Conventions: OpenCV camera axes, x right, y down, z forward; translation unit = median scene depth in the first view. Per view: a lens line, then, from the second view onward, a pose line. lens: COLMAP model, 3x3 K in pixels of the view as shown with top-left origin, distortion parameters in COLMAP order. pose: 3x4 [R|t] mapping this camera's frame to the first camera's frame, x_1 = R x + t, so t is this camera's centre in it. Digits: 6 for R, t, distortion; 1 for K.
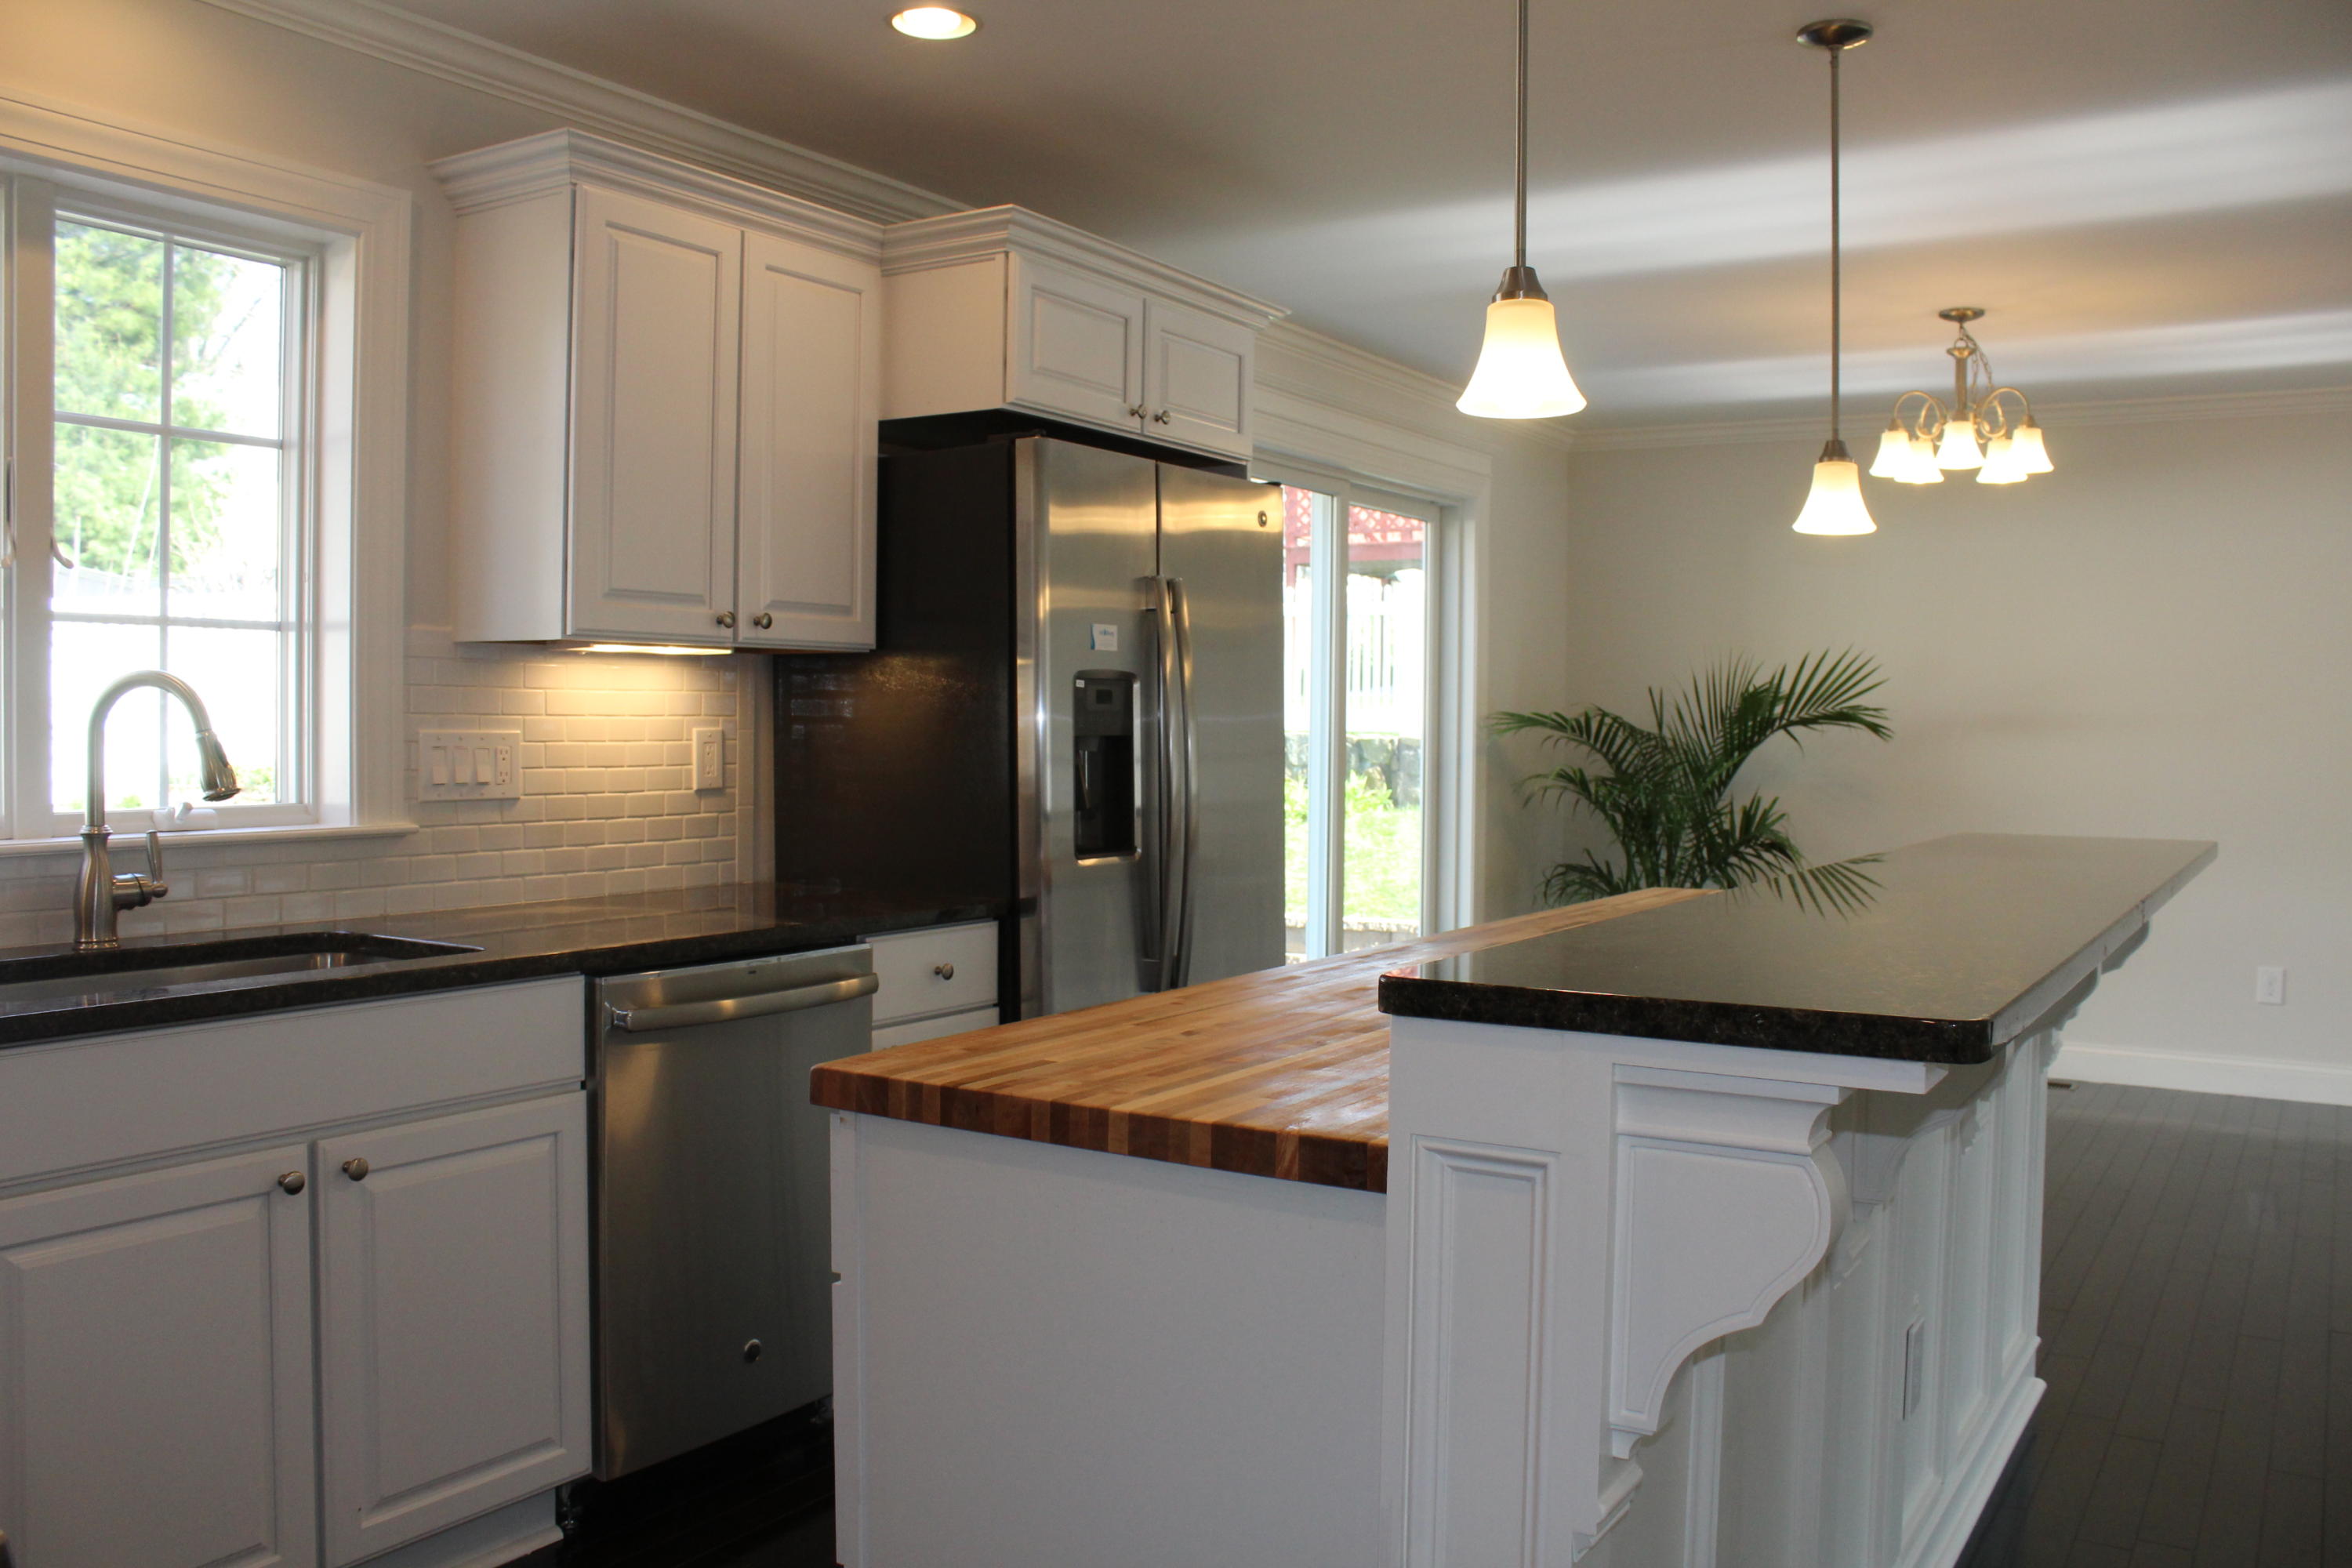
lens RADIAL K [[1948.1, 0, 1176.0], [0, 1948.1, 784.0], [0, 0, 1]] dist [-0.163463, 0.138986]
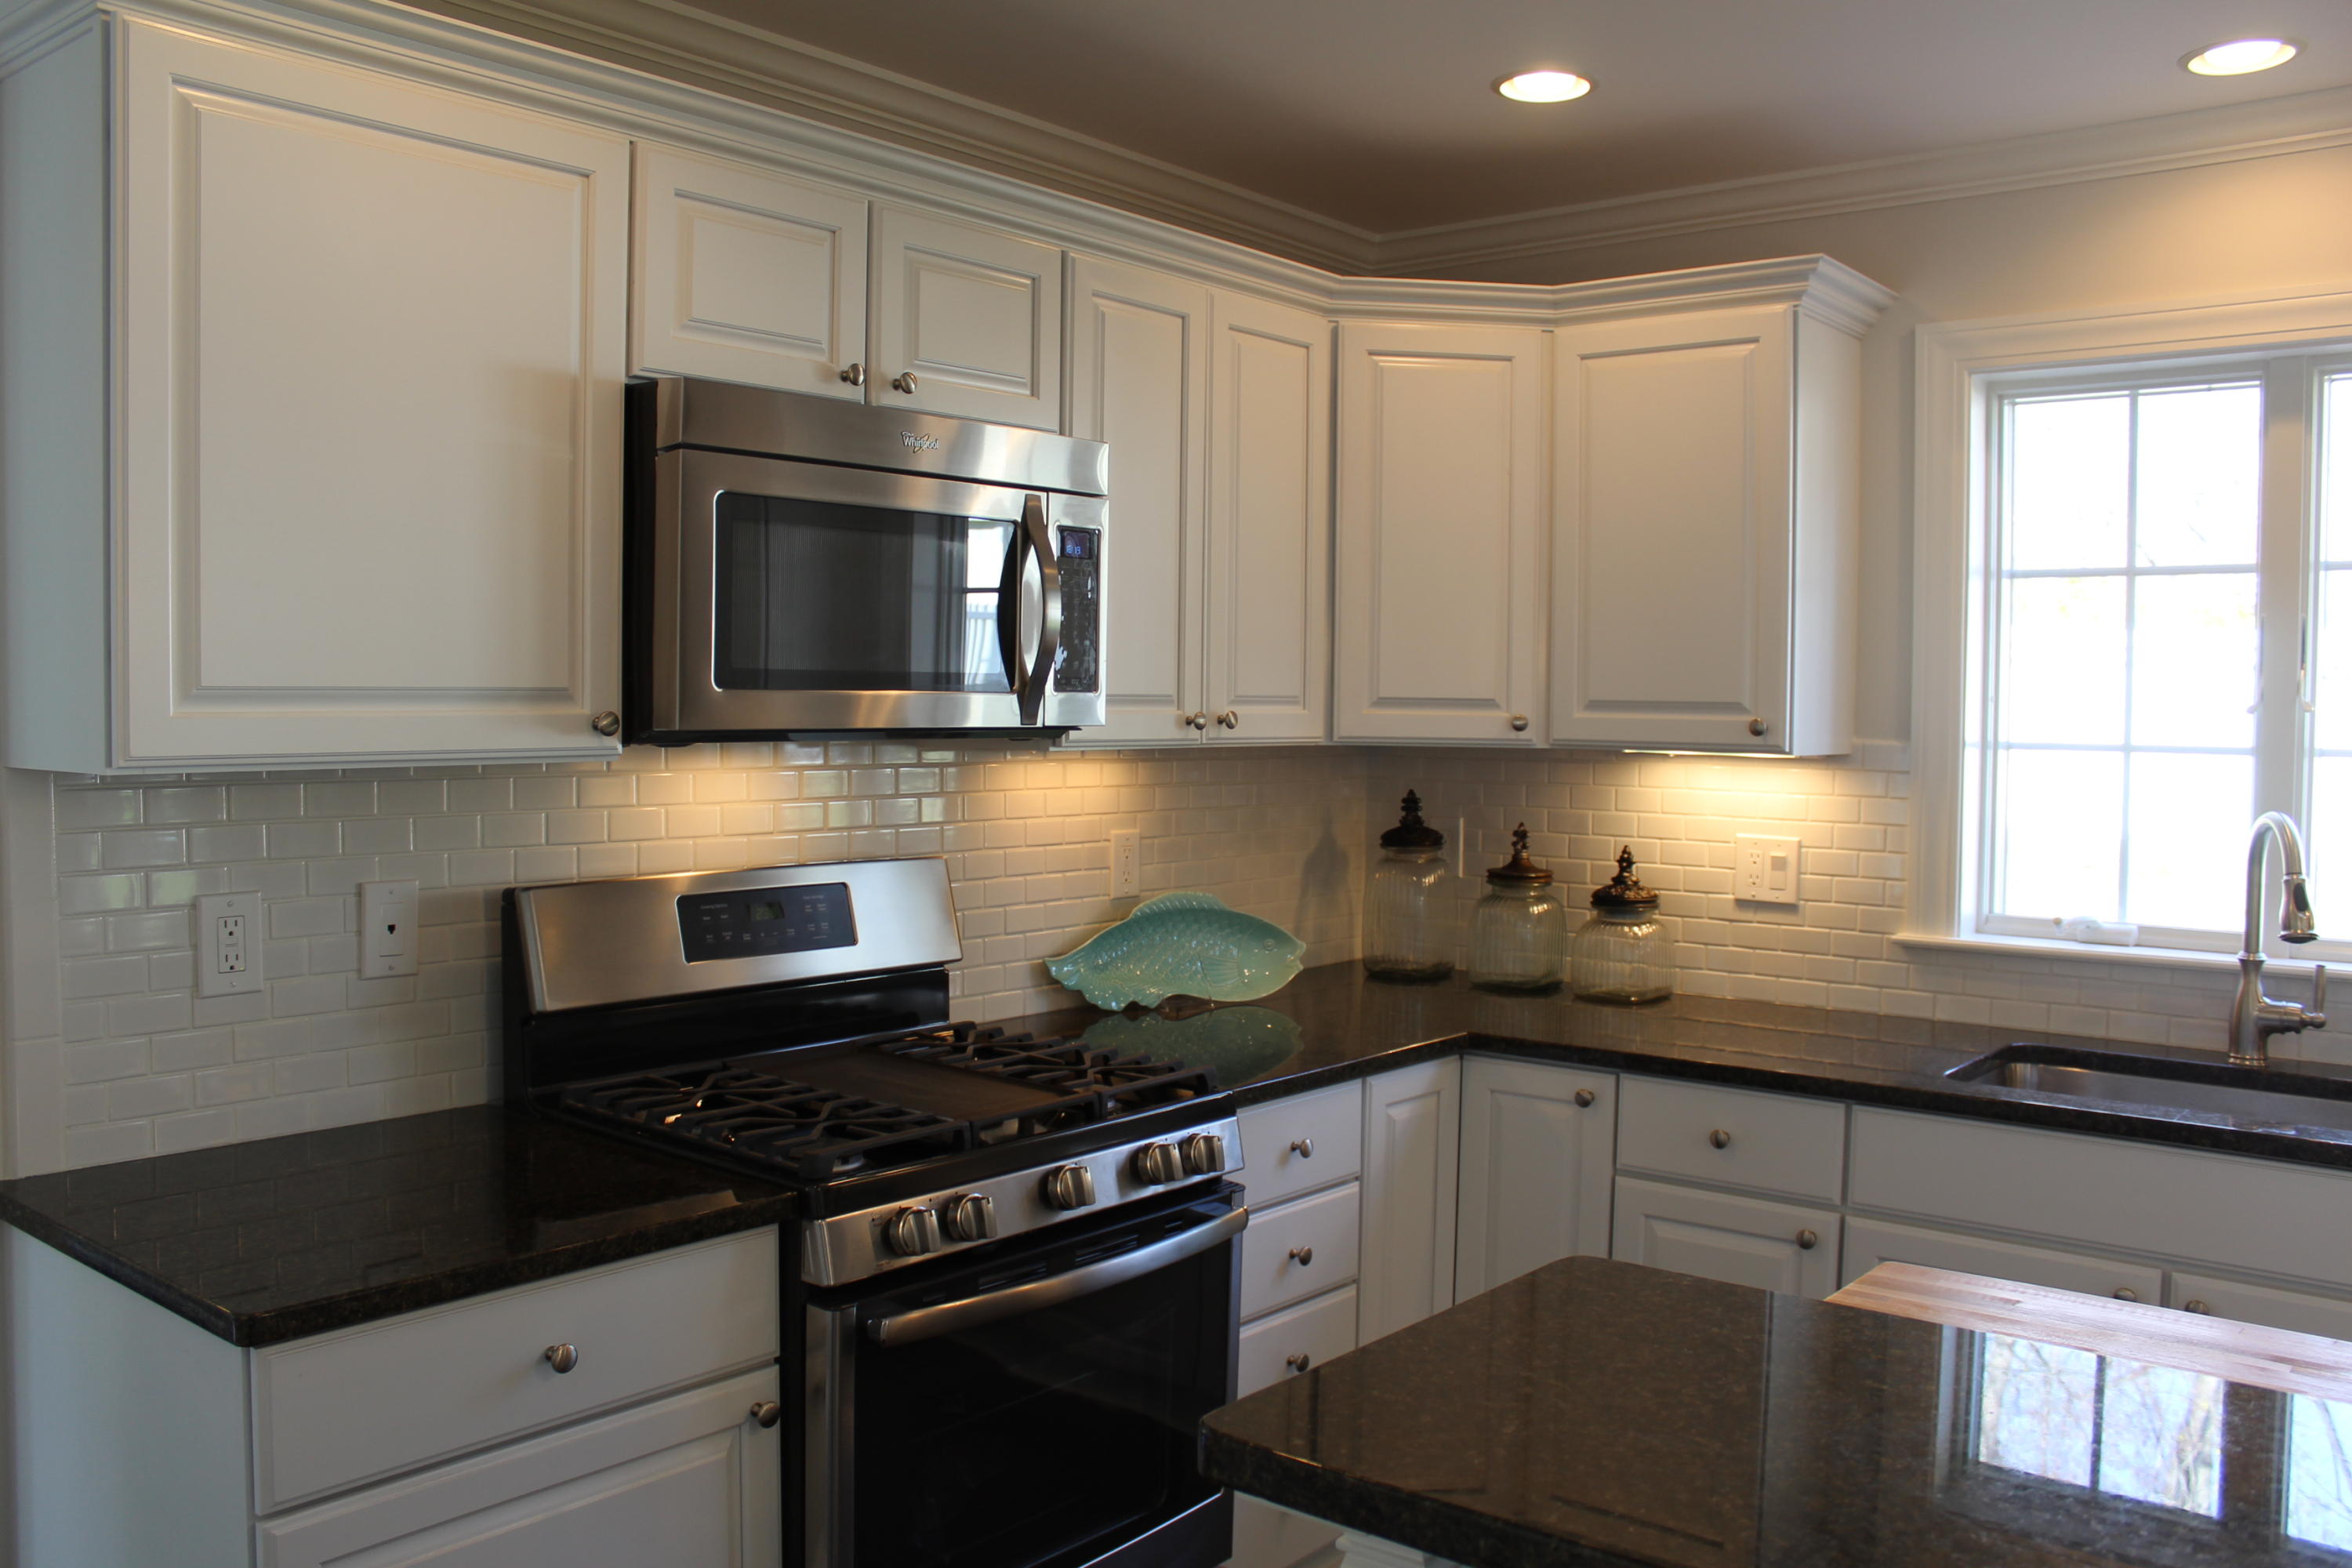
lens RADIAL K [[1948.1, 0, 1176.0], [0, 1948.1, 784.0], [0, 0, 1]] dist [-0.163463, 0.138986]
pose [[-0.126037, 0.030605, -0.991553, 0.521786], [-0.050501, 0.998030, 0.037224, -0.076153], [0.990739, 0.054766, -0.124244, 0.467126]]
